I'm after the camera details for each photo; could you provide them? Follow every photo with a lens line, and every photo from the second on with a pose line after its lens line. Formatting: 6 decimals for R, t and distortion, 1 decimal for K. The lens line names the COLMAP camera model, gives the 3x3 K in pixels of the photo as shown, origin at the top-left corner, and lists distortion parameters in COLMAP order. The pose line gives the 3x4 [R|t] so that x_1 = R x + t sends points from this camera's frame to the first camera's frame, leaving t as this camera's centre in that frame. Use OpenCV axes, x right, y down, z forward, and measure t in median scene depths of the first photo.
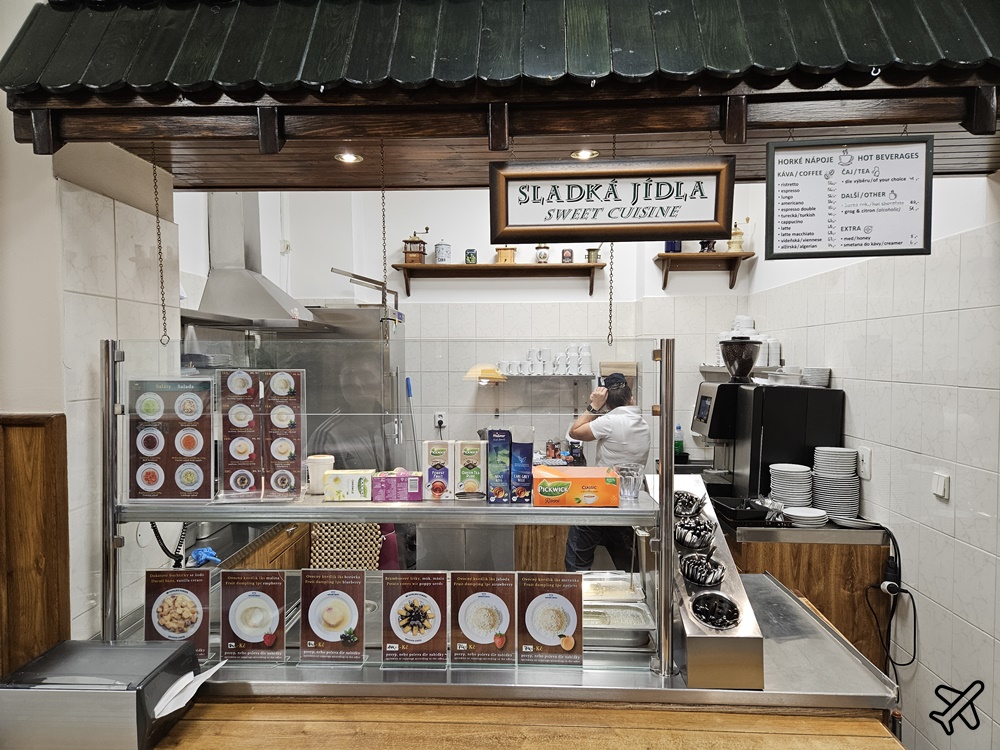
lens RADIAL K [[657.2, 0, 501.3], [0, 657.2, 381.0], [0, 0, 1]] dist [0.040485, -0.002666]
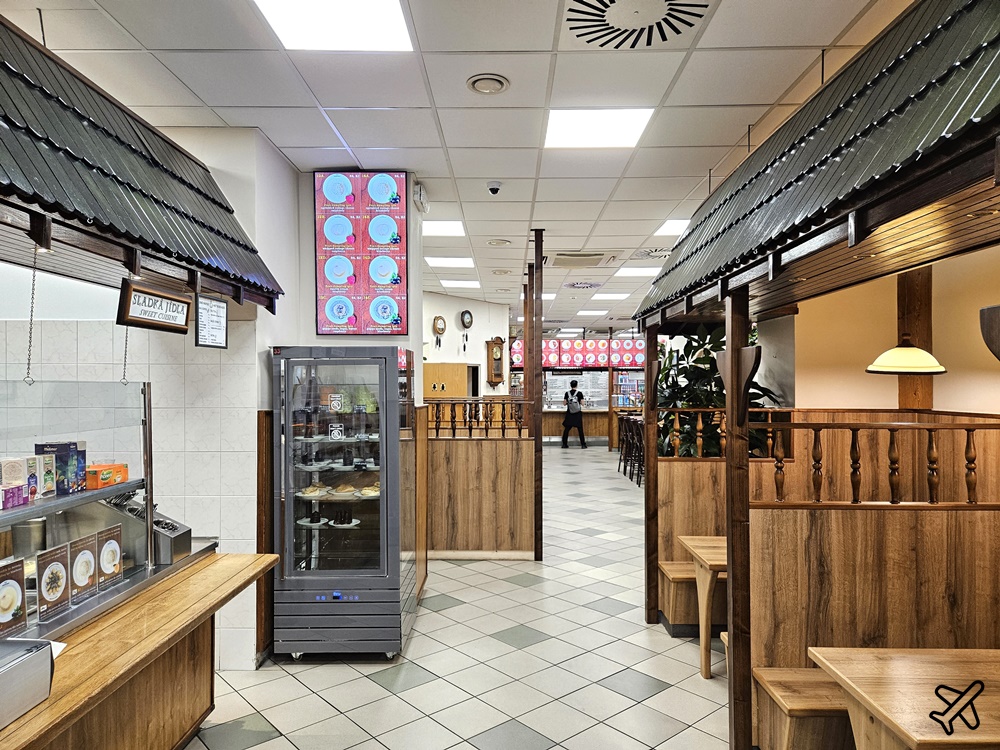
lens RADIAL K [[657.2, 0, 501.3], [0, 657.2, 381.0], [0, 0, 1]] dist [0.040485, -0.002666]
pose [[-0.040063, 0.012327, 0.999121, -1.577819], [0.042120, 0.999056, -0.010638, -0.007347], [-0.998309, 0.041657, -0.040544, 0.103371]]
